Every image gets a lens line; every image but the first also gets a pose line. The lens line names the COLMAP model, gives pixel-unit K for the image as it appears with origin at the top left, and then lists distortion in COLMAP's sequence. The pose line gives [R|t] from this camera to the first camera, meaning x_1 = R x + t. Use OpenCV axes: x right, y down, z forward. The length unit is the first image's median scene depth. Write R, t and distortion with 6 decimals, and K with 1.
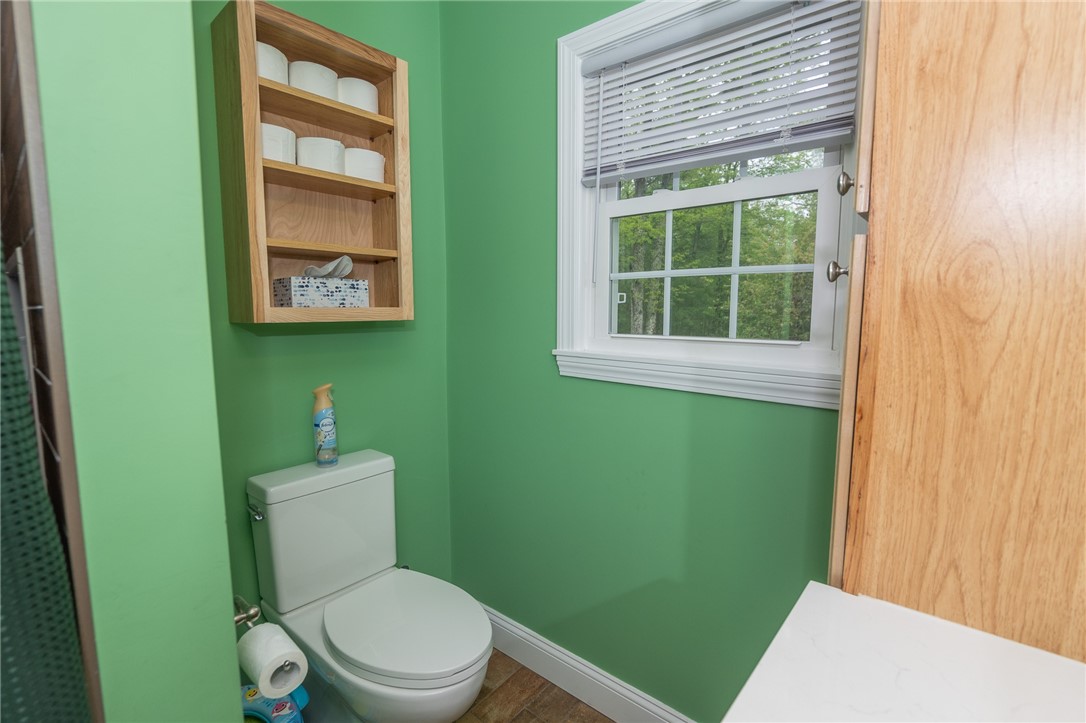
lens RADIAL K [[501.9, 0, 531.5], [0, 501.9, 366.4], [0, 0, 1]] dist [-0.017641, 0.002379]
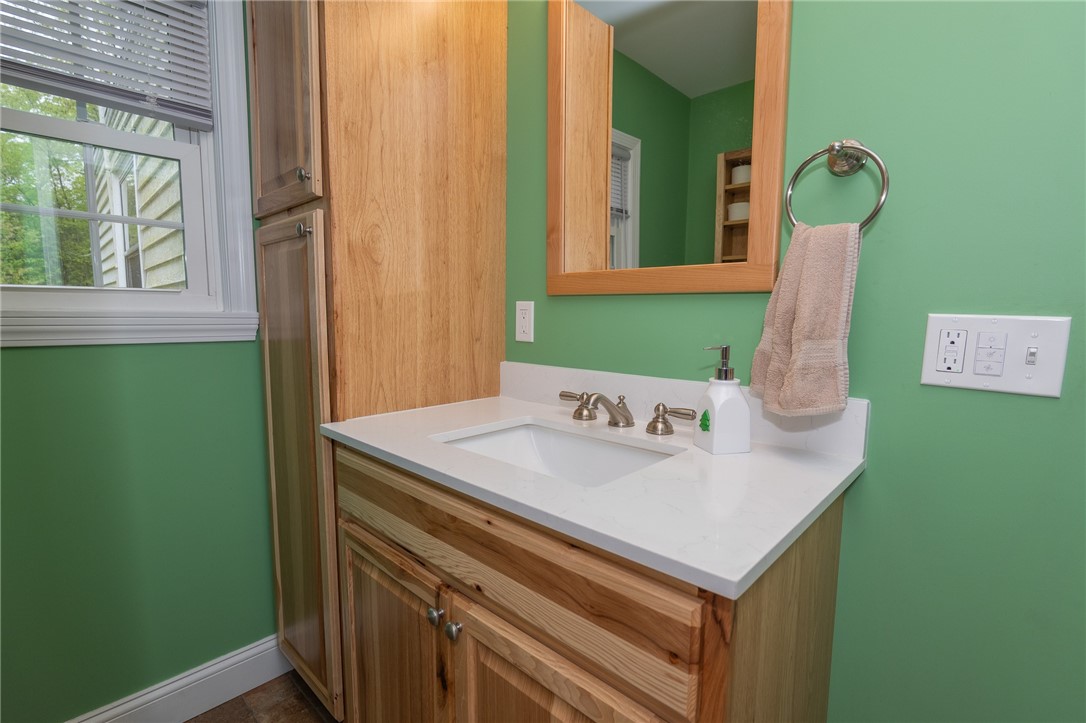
lens RADIAL K [[501.9, 0, 552.0], [0, 501.9, 364.0], [0, 0, 1]] dist [-0.017641, 0.002379]
pose [[0.031889, -0.118437, 0.992449, -1.167755], [0.102074, 0.988149, 0.114644, 0.154505], [-0.994266, 0.097647, 0.043600, 0.207340]]
